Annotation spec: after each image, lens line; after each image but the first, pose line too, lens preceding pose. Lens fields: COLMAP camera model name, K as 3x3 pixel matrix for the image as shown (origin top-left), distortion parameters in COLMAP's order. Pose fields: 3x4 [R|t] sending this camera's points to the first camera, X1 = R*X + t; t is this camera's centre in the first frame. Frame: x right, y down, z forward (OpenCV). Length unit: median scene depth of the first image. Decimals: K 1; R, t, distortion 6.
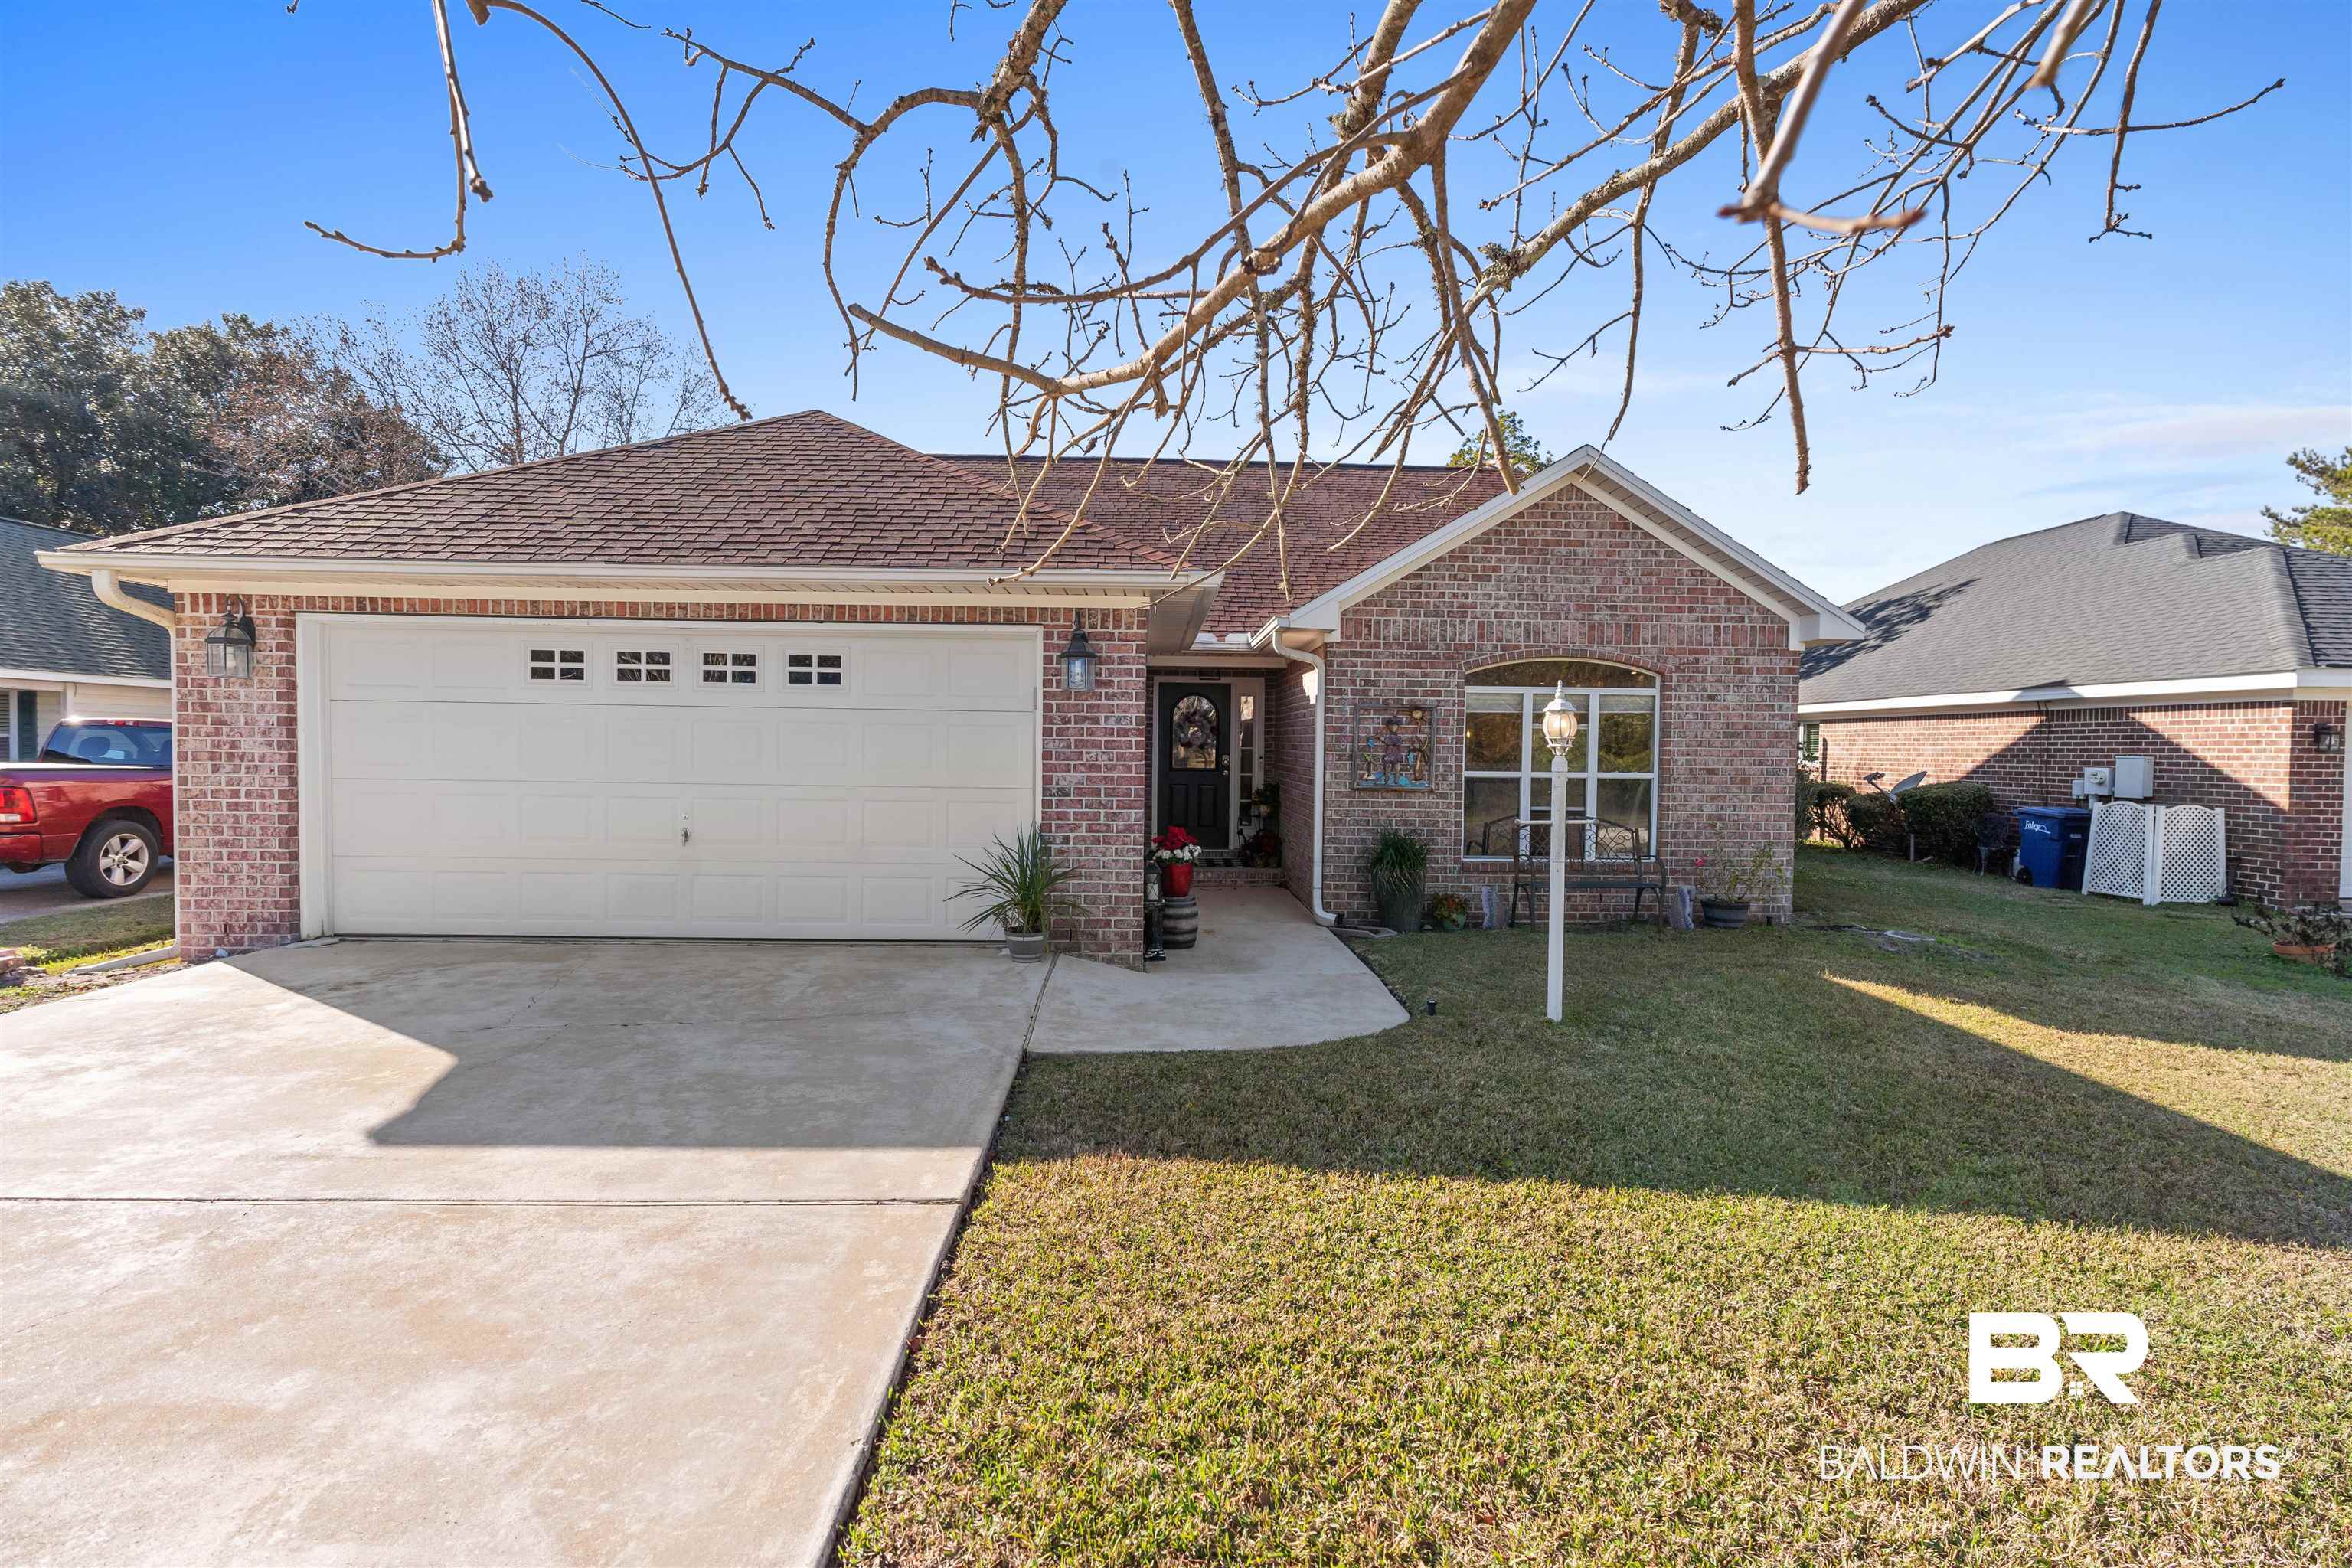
lens RADIAL K [[1055.0, 0, 1185.7], [0, 1055.0, 778.9], [0, 0, 1]] dist [-0.010117, 0.005109]
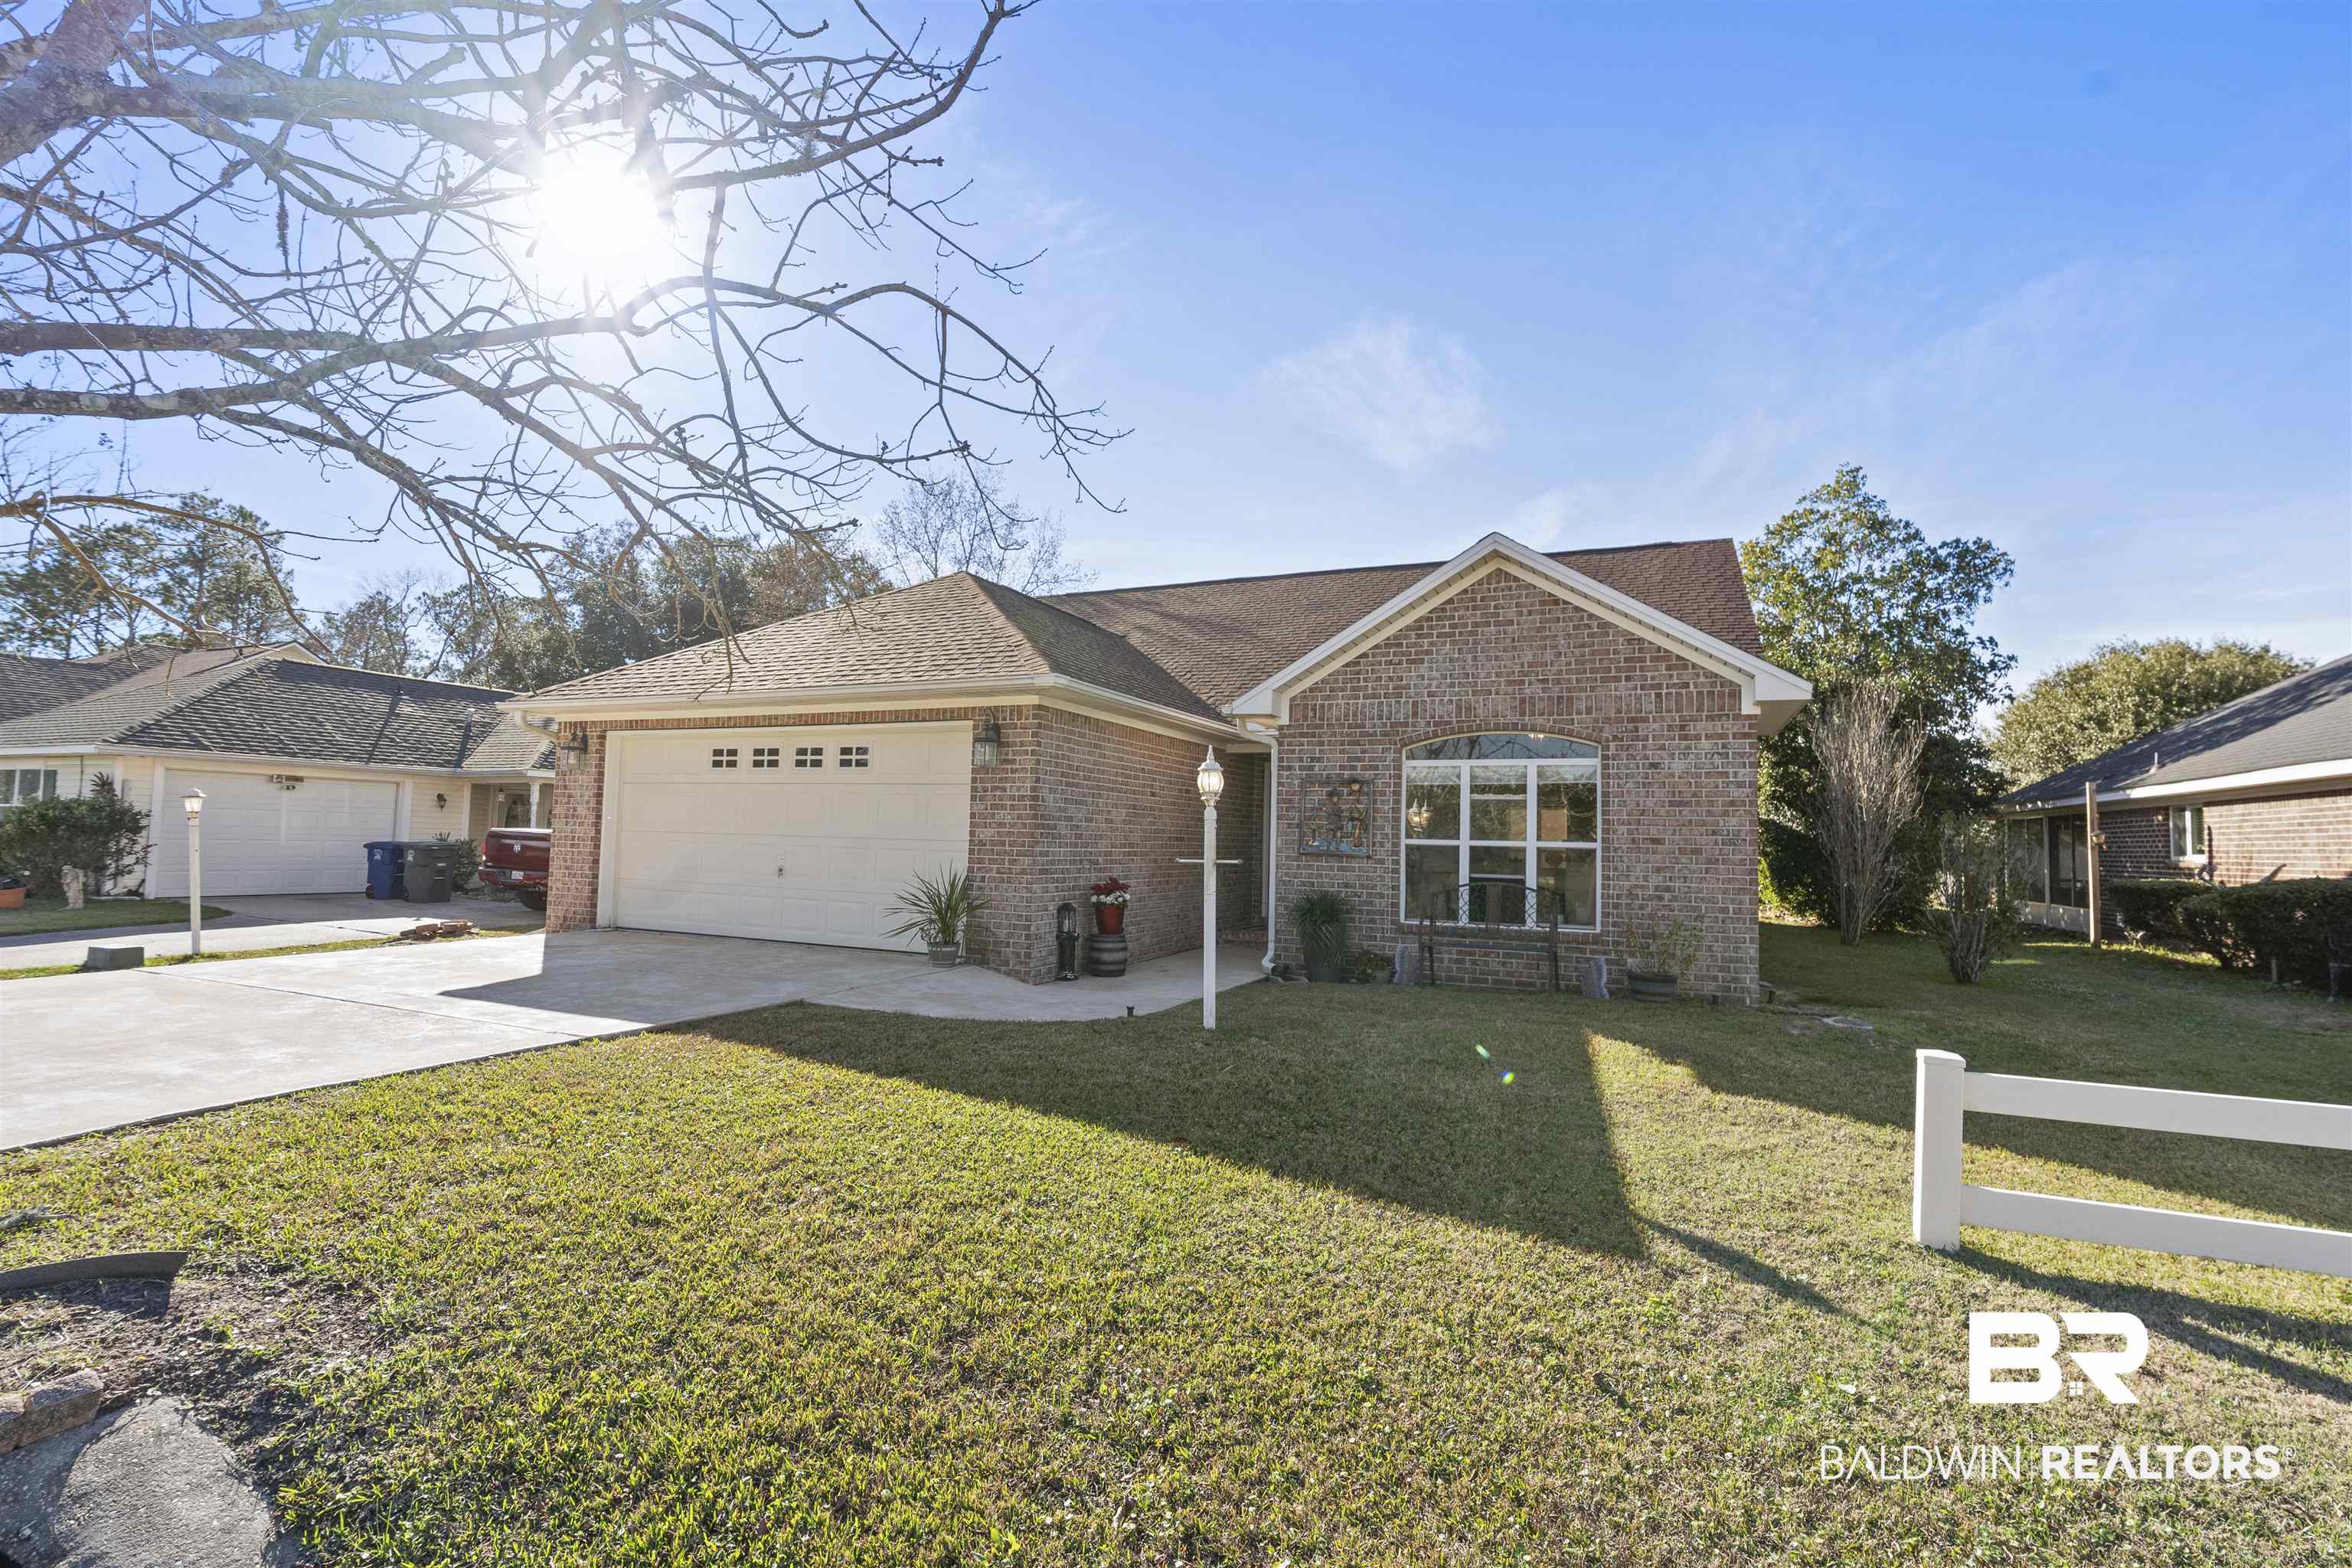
lens RADIAL K [[1060.7, 0, 1183.4], [0, 1060.7, 779.0], [0, 0, 1]] dist [-0.009420, 0.004217]
pose [[0.897185, -0.017168, -0.441321, 0.549907], [-0.026512, 0.995349, -0.092617, 0.038506], [0.440858, 0.094794, 0.892557, -0.071806]]
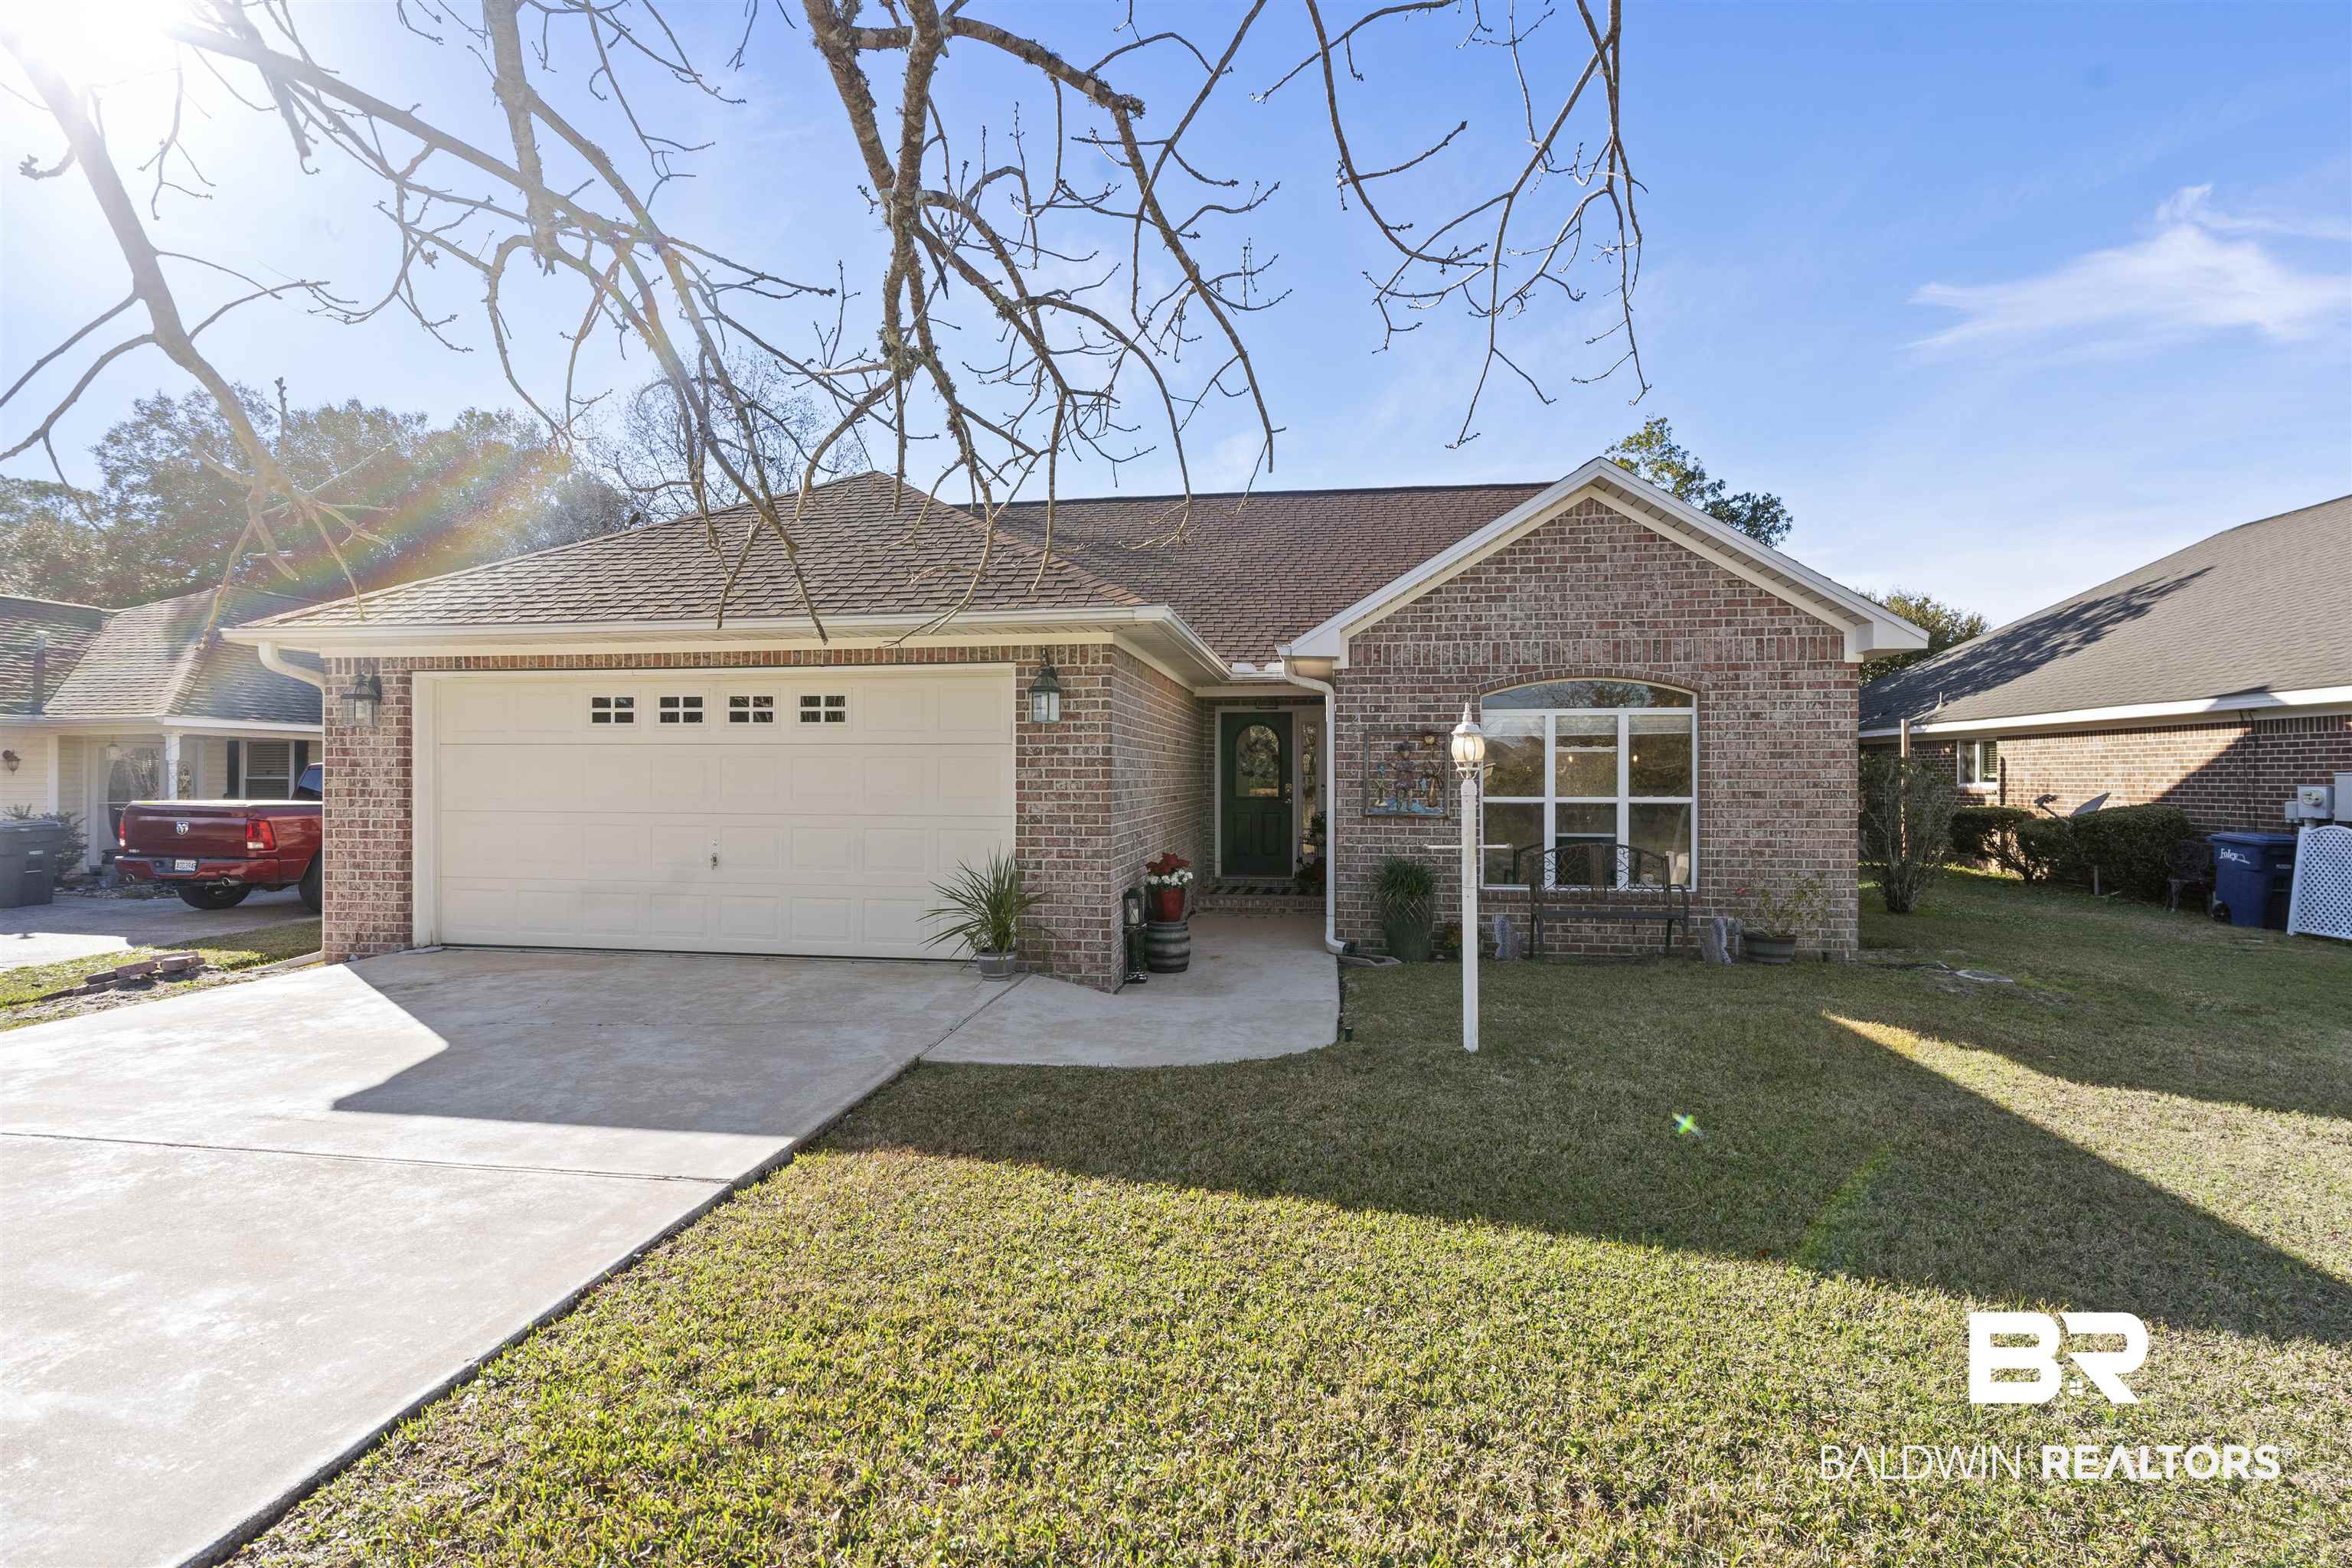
lens RADIAL K [[1060.7, 0, 1183.4], [0, 1060.7, 779.0], [0, 0, 1]] dist [-0.009420, 0.004217]
pose [[0.983725, -0.011563, -0.179308, 0.171071], [0.006401, 0.999549, -0.029336, 0.003220], [0.179567, 0.027711, 0.983355, -0.012196]]
